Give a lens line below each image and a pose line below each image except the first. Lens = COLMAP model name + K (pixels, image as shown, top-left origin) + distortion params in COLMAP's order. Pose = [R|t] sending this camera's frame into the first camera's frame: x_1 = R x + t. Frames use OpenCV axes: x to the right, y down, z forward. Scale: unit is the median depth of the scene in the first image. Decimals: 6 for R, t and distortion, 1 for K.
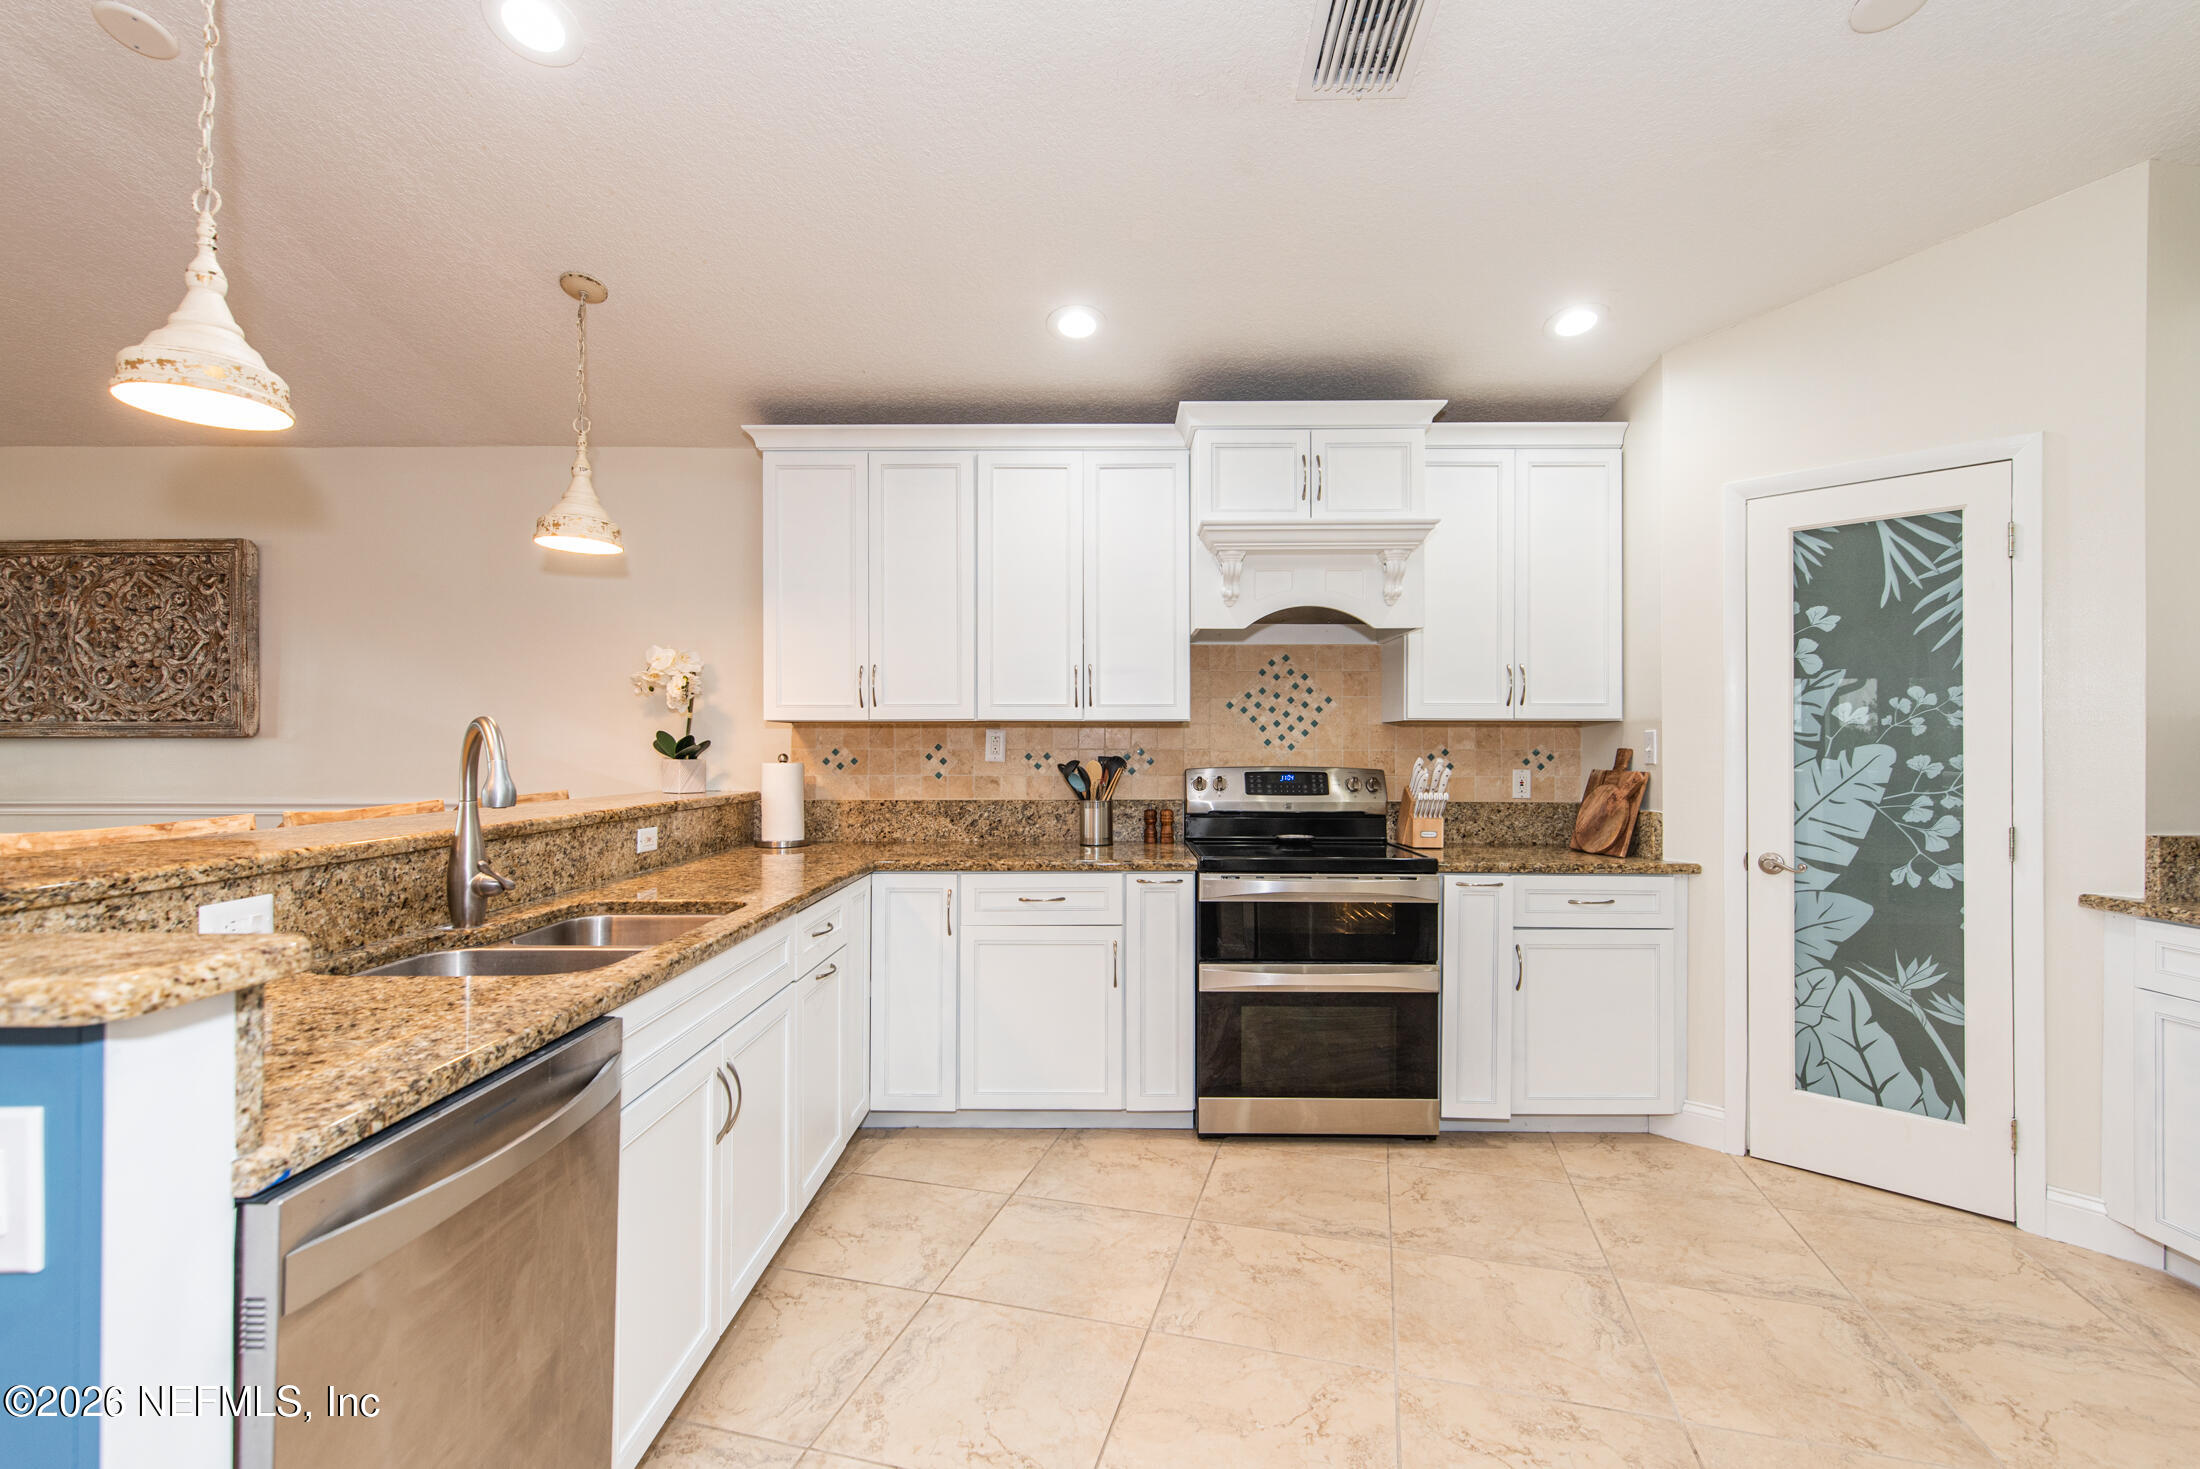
lens RADIAL K [[969.8, 0, 1104.0], [0, 969.8, 746.8], [0, 0, 1]] dist [0.001861, 0.000069]
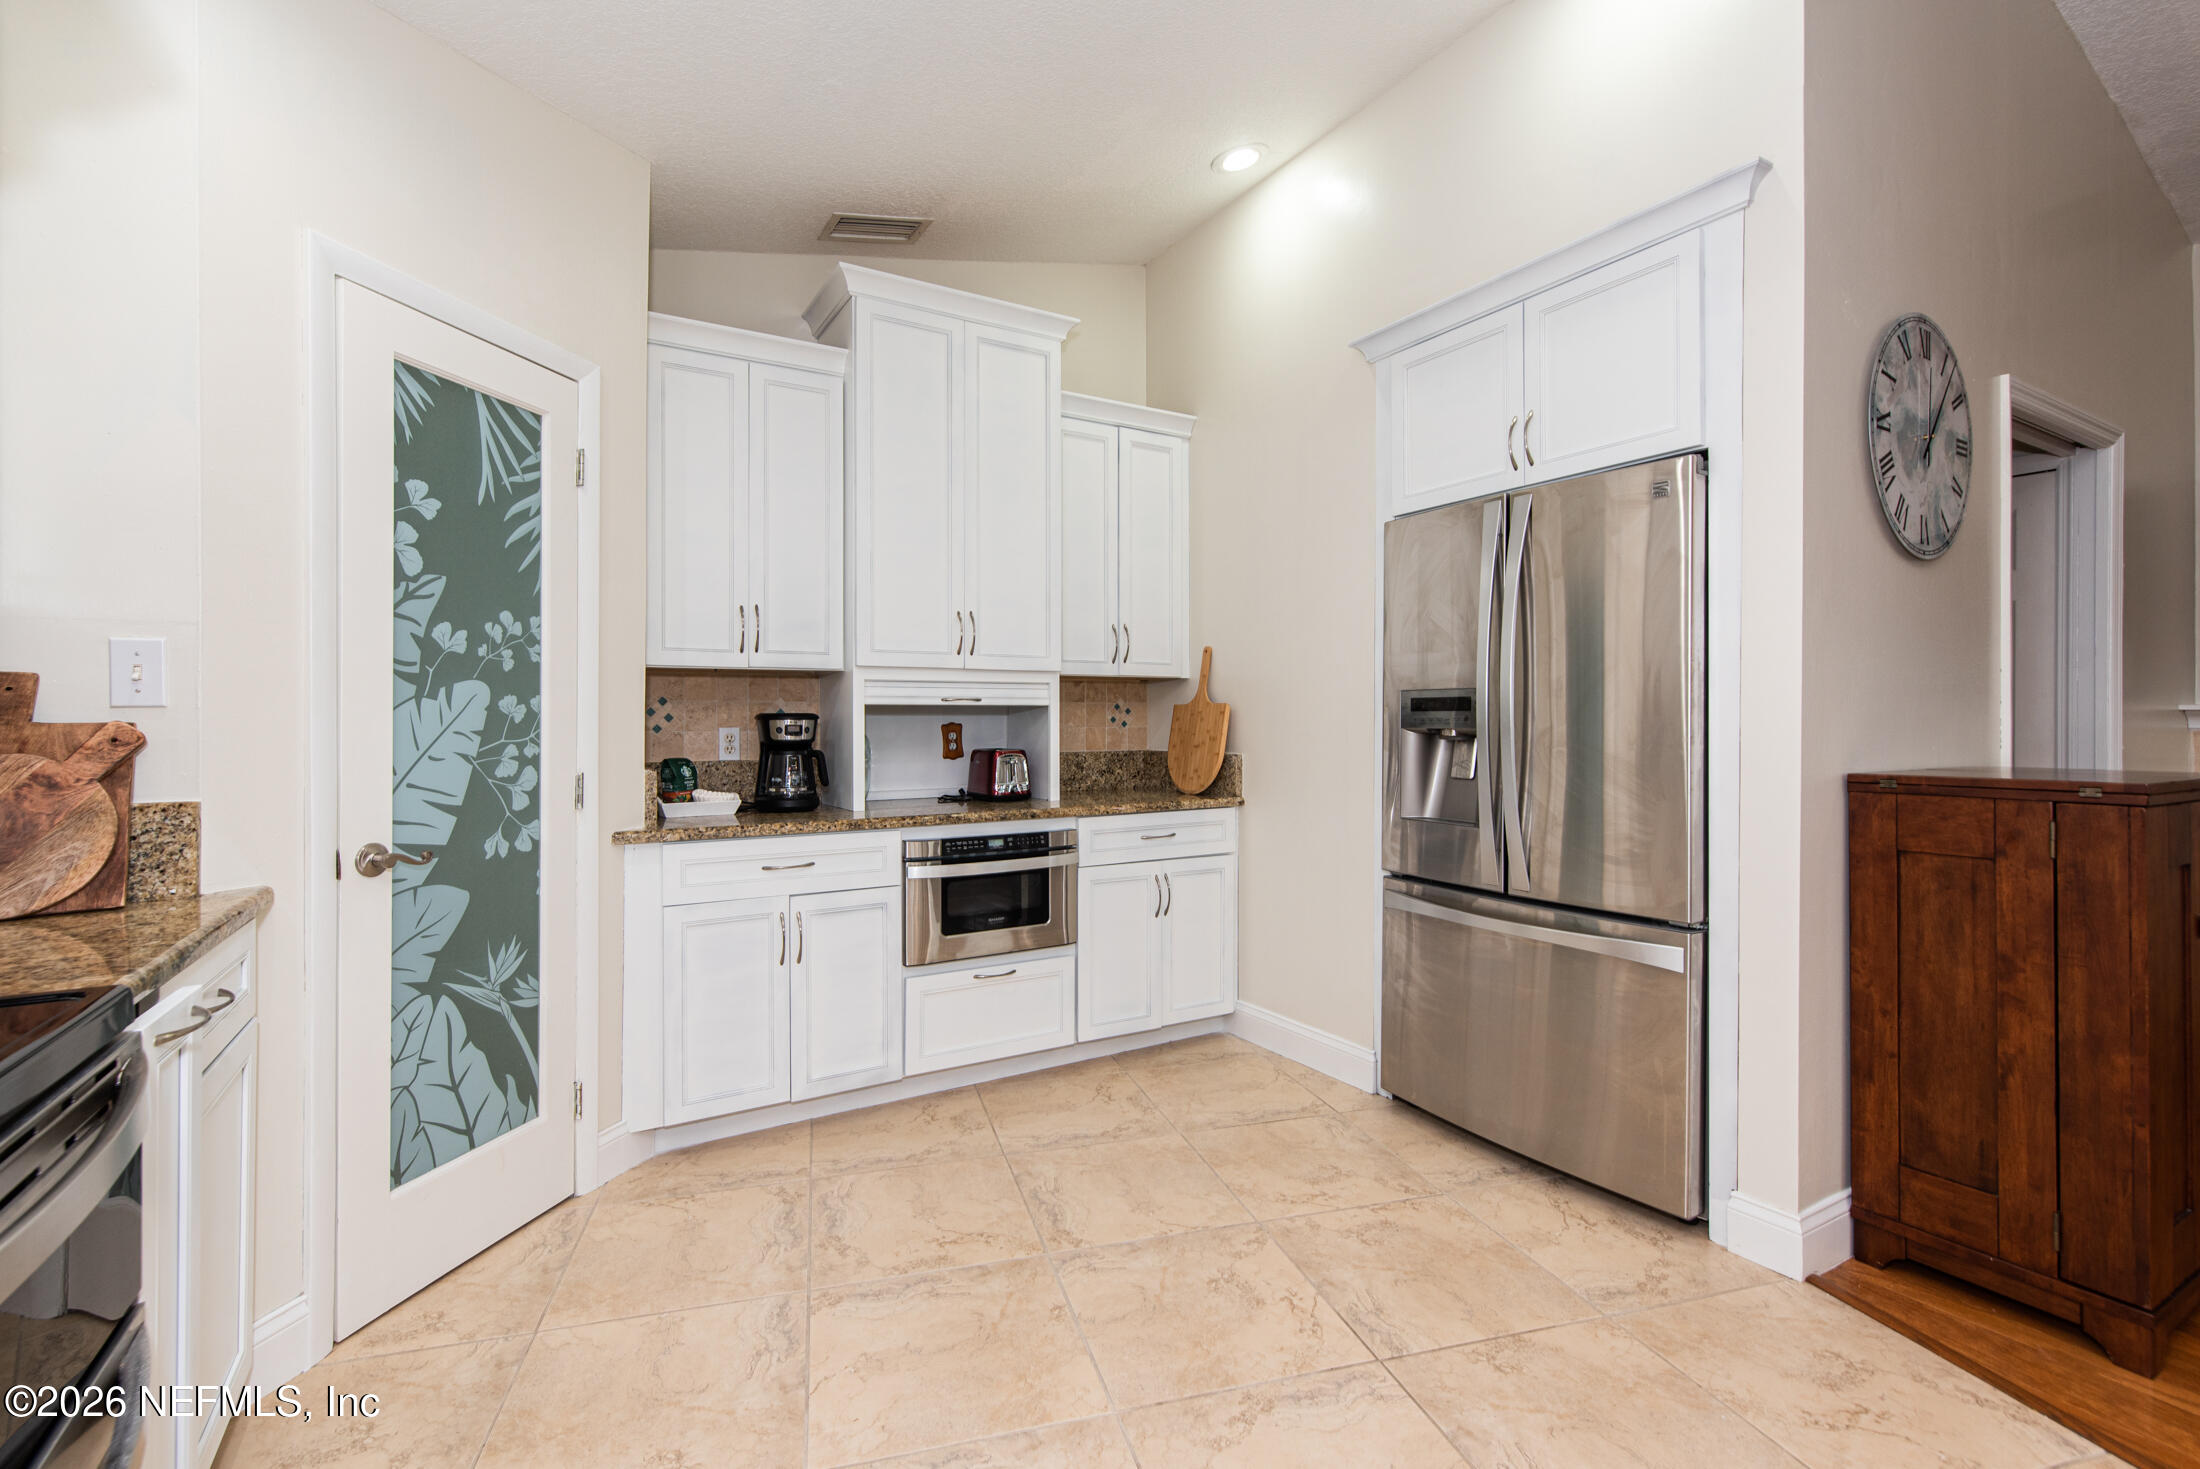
lens RADIAL K [[970.7, 0, 1080.6], [0, 970.7, 720.5], [0, 0, 1]] dist [0.001164, 0.000072]
pose [[-0.512176, -0.000493, 0.858880, -0.103020], [0.000920, 0.999999, 0.001123, 0.026462], [-0.858880, 0.001365, -0.512175, 0.898559]]
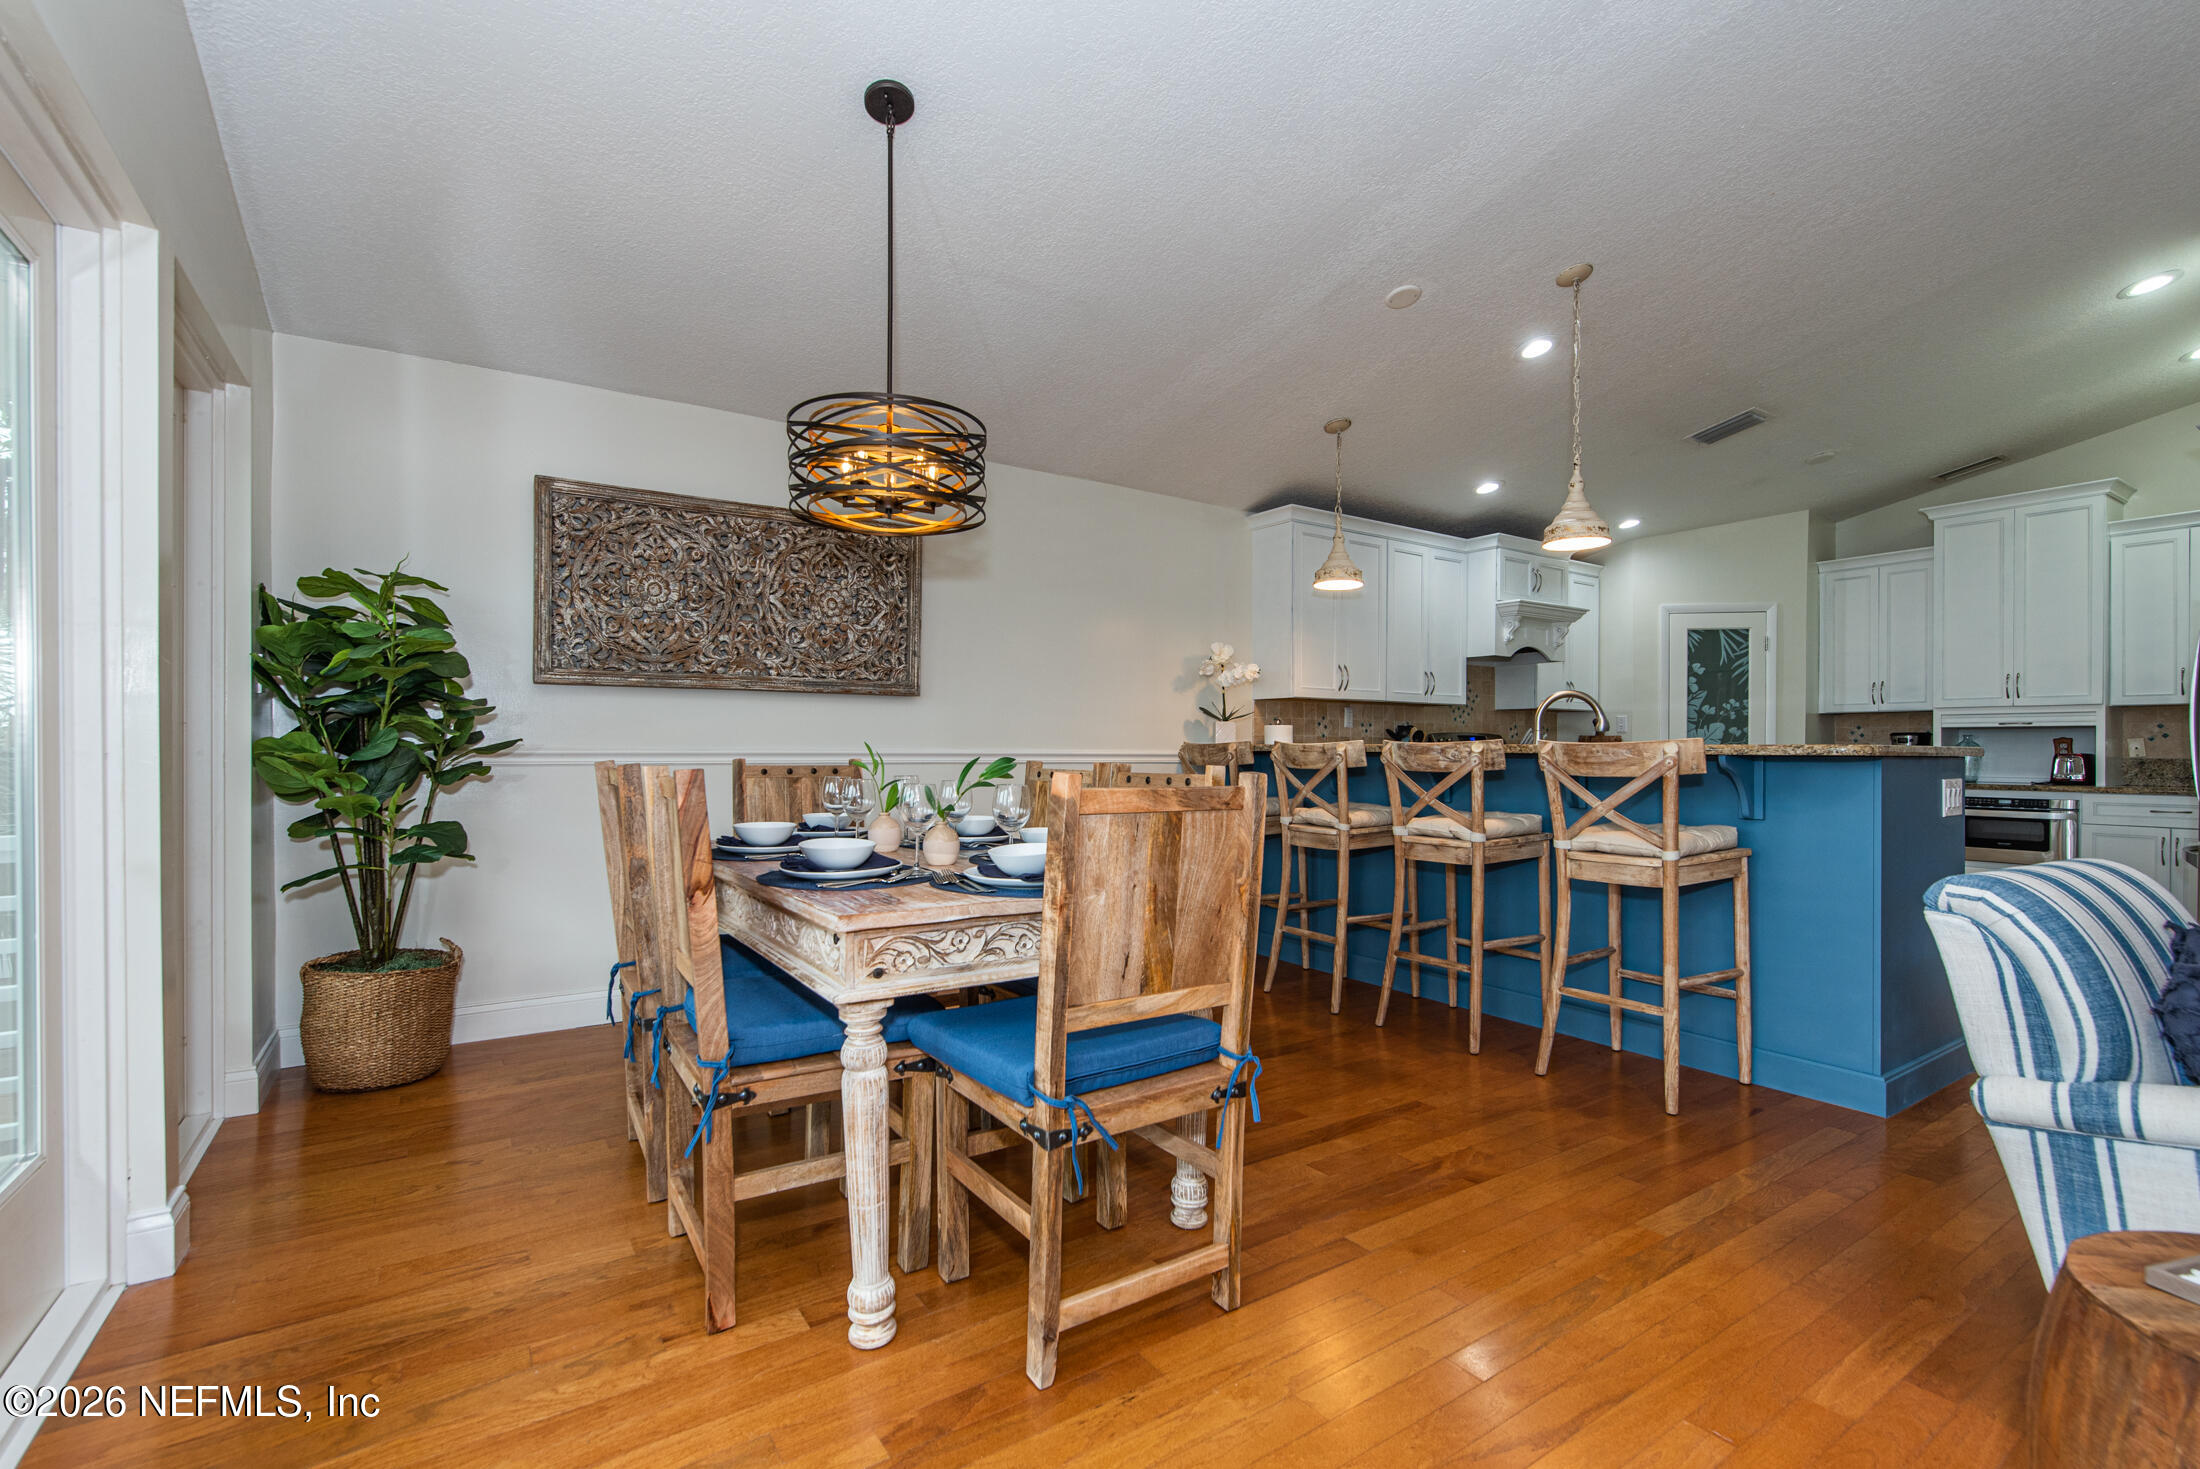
lens RADIAL K [[969.8, 0, 1104.0], [0, 969.8, 746.8], [0, 0, 1]] dist [0.001861, 0.000069]
pose [[0.825595, 0.005120, 0.564240, -1.654637], [-0.006097, 0.999981, -0.000153, 0.061047], [-0.564230, -0.003314, 0.825611, -0.112411]]
